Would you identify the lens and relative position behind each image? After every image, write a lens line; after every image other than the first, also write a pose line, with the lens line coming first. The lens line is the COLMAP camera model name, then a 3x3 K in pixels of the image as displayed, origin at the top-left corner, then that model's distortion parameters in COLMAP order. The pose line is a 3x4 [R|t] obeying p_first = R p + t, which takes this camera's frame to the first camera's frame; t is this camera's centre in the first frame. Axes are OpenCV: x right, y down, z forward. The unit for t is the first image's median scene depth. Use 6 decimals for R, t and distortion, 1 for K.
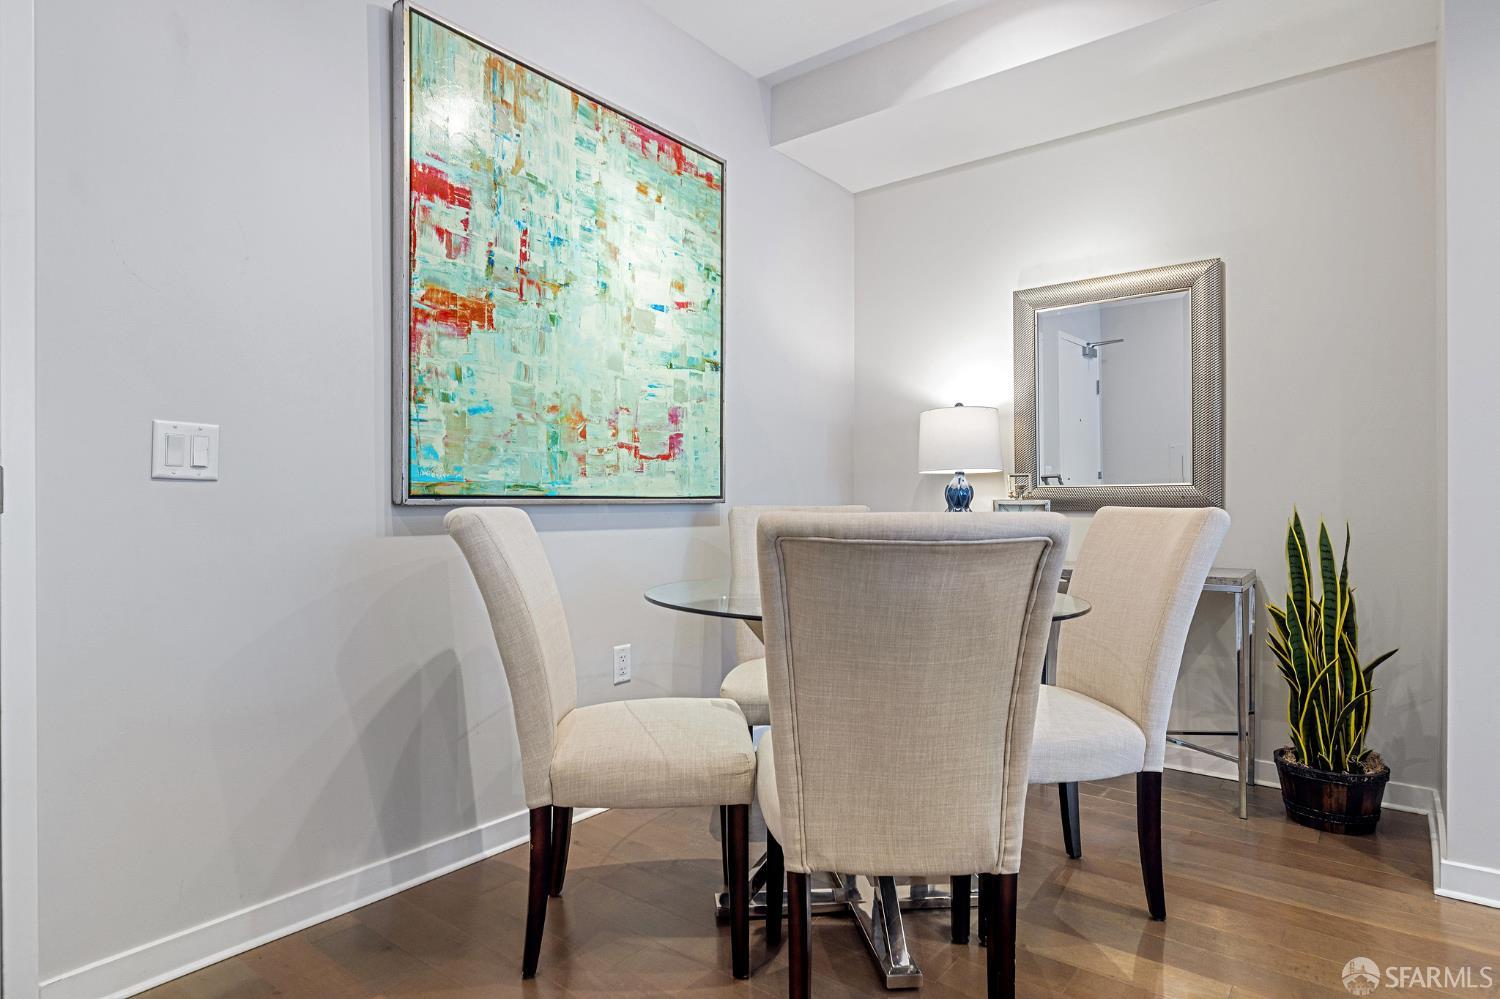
lens RADIAL K [[832.5, 0, 763.9], [0, 832.5, 500.0], [0, 0, 1]] dist [-0.002189, 0.000899]
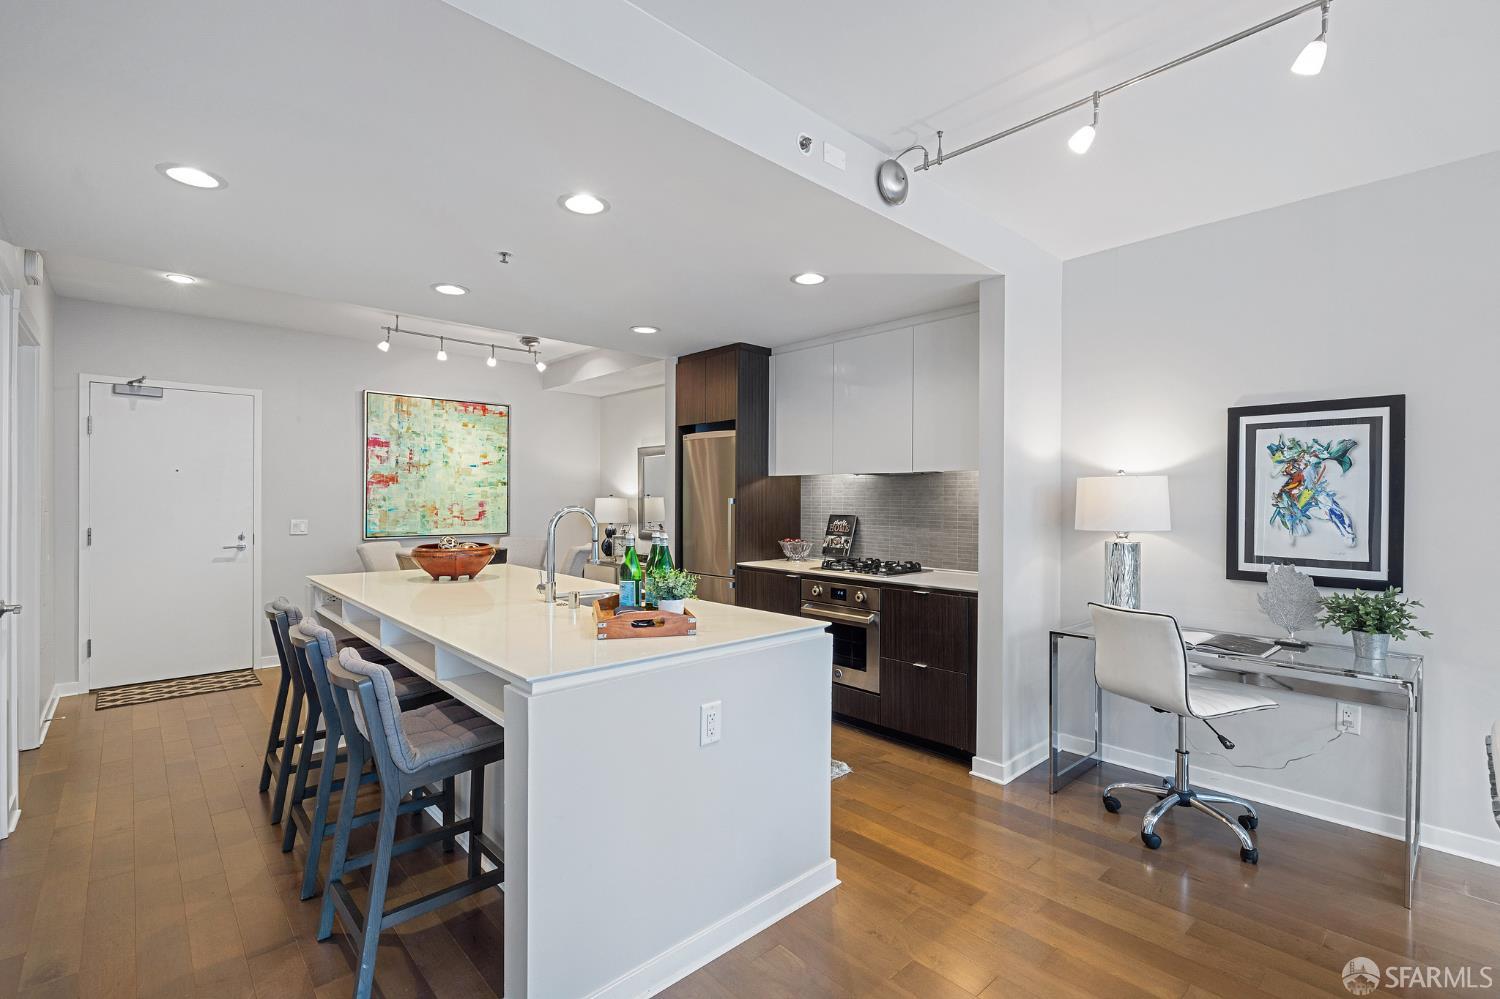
lens RADIAL K [[668.6, 0, 752.5], [0, 668.6, 501.4], [0, 0, 1]] dist [-0.004605, 0.000632]
pose [[0.987848, 0.008506, -0.155188, 1.310556], [-0.008244, 0.999963, 0.002329, -0.144712], [0.155202, -0.001021, 0.987882, -1.214313]]
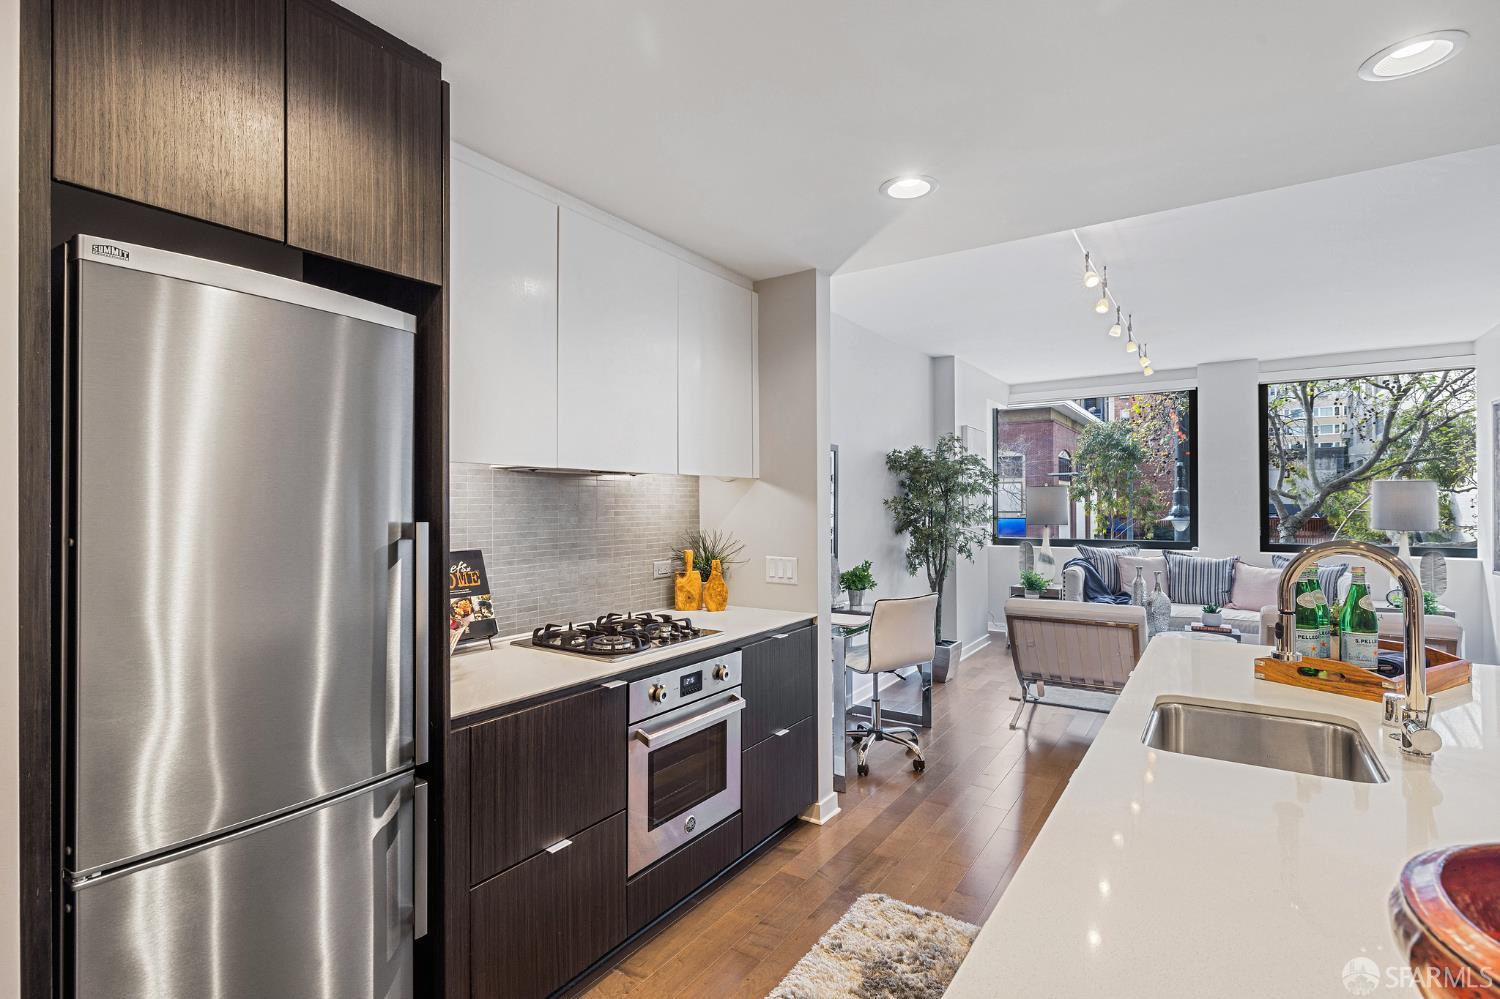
lens RADIAL K [[712.5, 0, 746.4], [0, 712.5, 496.8], [0, 0, 1]] dist [0.000026, 0.001336]
pose [[-0.070712, 0.011999, 0.997425, 0.276595], [0.004547, 0.999921, -0.011707, -0.164291], [-0.997486, 0.003707, -0.070761, 0.409096]]
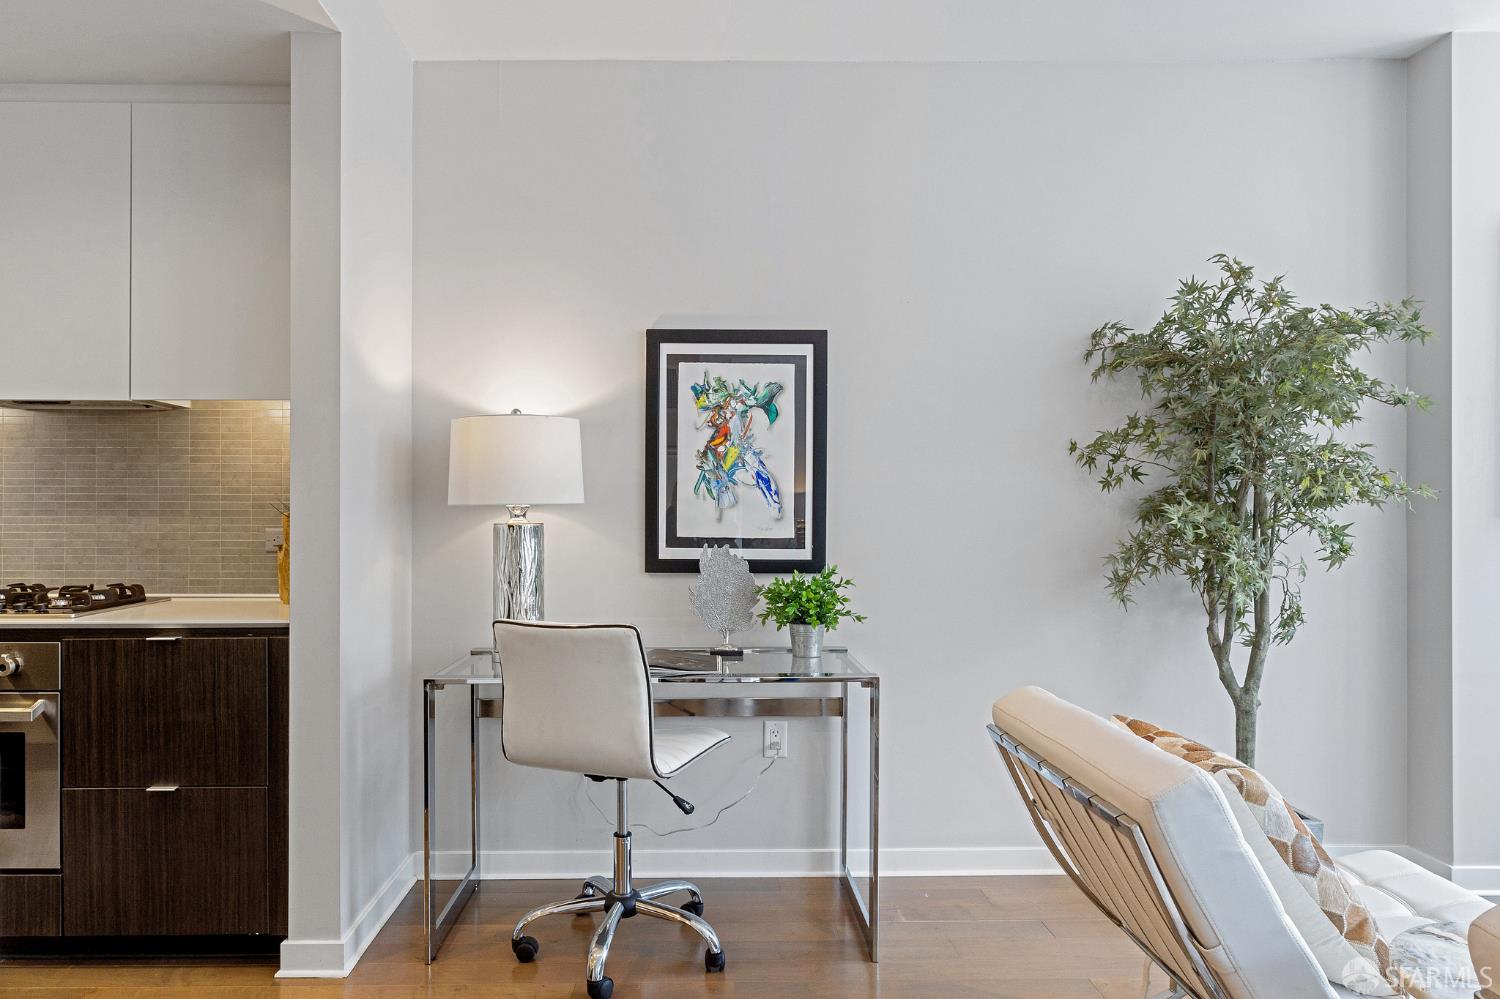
lens RADIAL K [[988.7, 0, 707.7], [0, 988.7, 506.6], [0, 0, 1]] dist [-0.008669, 0.008768]
pose [[0.780214, 0.003339, 0.625504, 1.243850], [-0.002581, 0.999994, -0.002118, -0.087122], [-0.625507, 0.000038, 0.780218, -0.905108]]
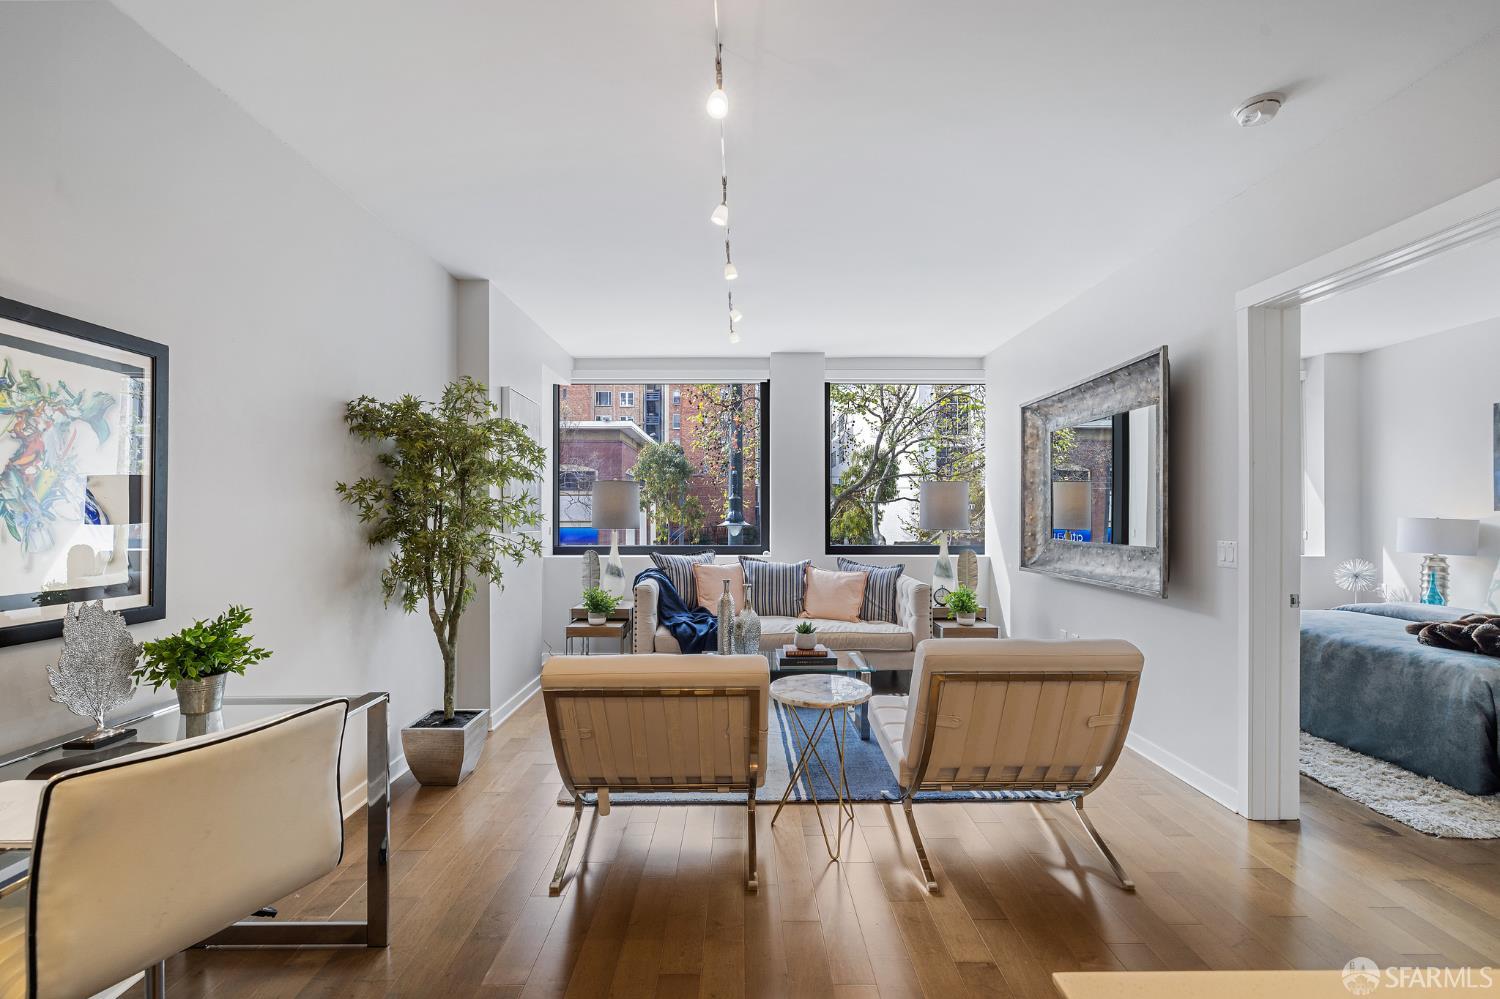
lens RADIAL K [[639.8, 0, 746.8], [0, 639.8, 511.0], [0, 0, 1]] dist [-0.001180, 0.002069]
pose [[-0.622628, 0.007404, 0.782483, 1.165534], [0.003020, 0.999971, -0.007059, -0.121553], [-0.782512, -0.002032, -0.622632, -0.041620]]
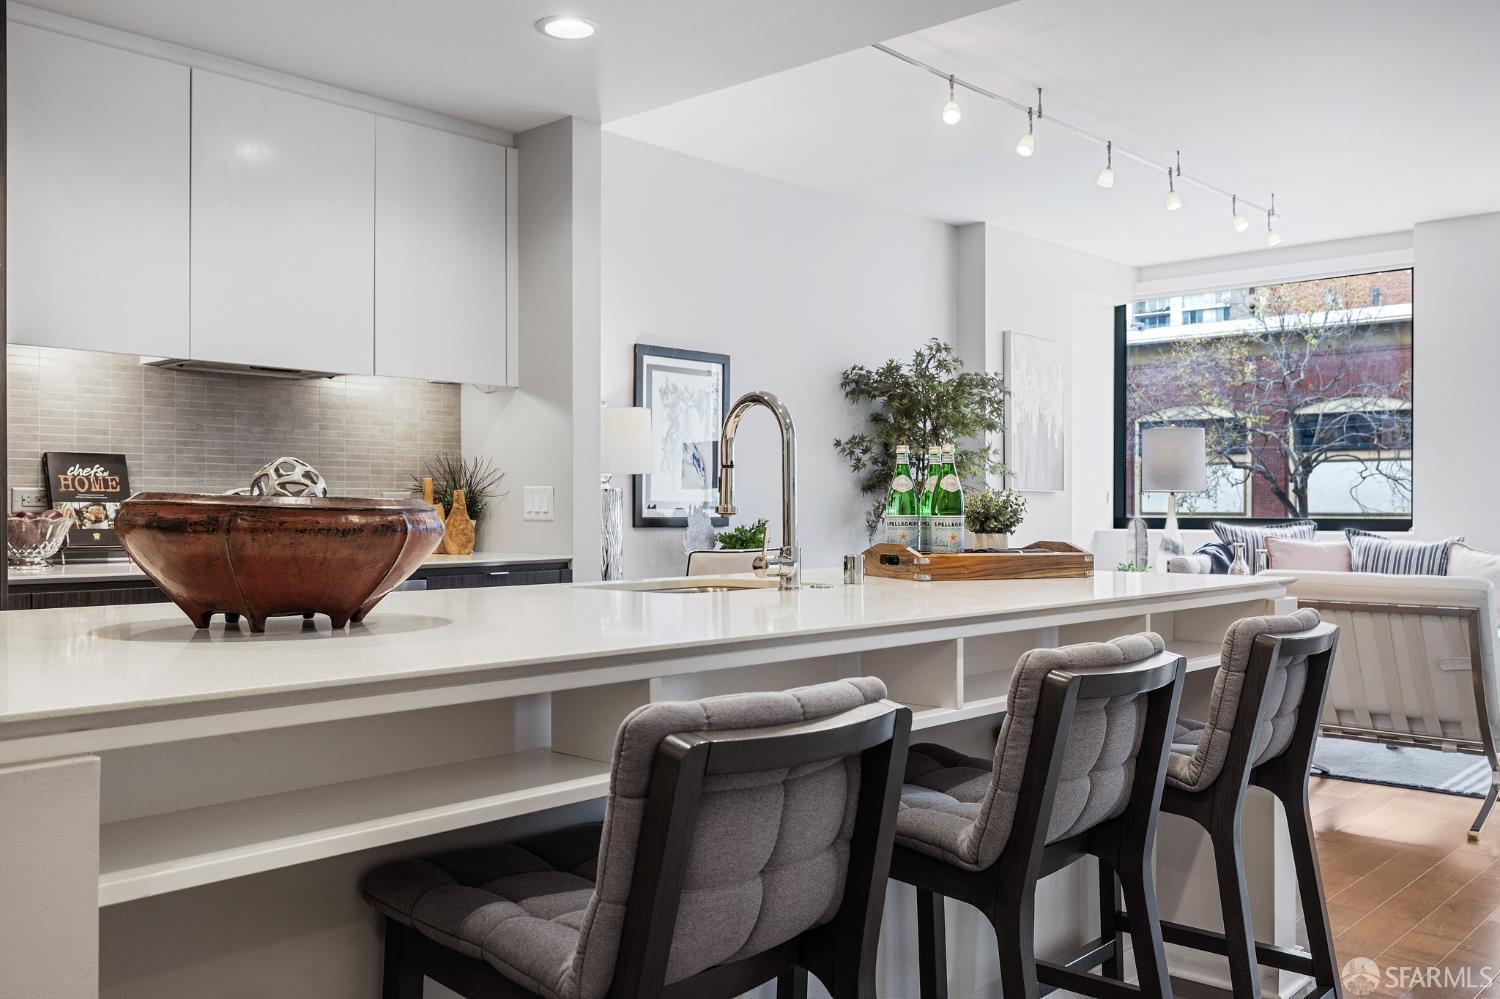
lens RADIAL K [[1283.9, 0, 721.2], [0, 1283.9, 501.5], [0, 0, 1]] dist [0.002712, 0.008759]
pose [[0.092376, 0.005663, 0.995708, -0.235226], [-0.000008, 0.999984, -0.005687, -0.034617], [-0.995724, 0.000517, 0.092374, -0.185364]]
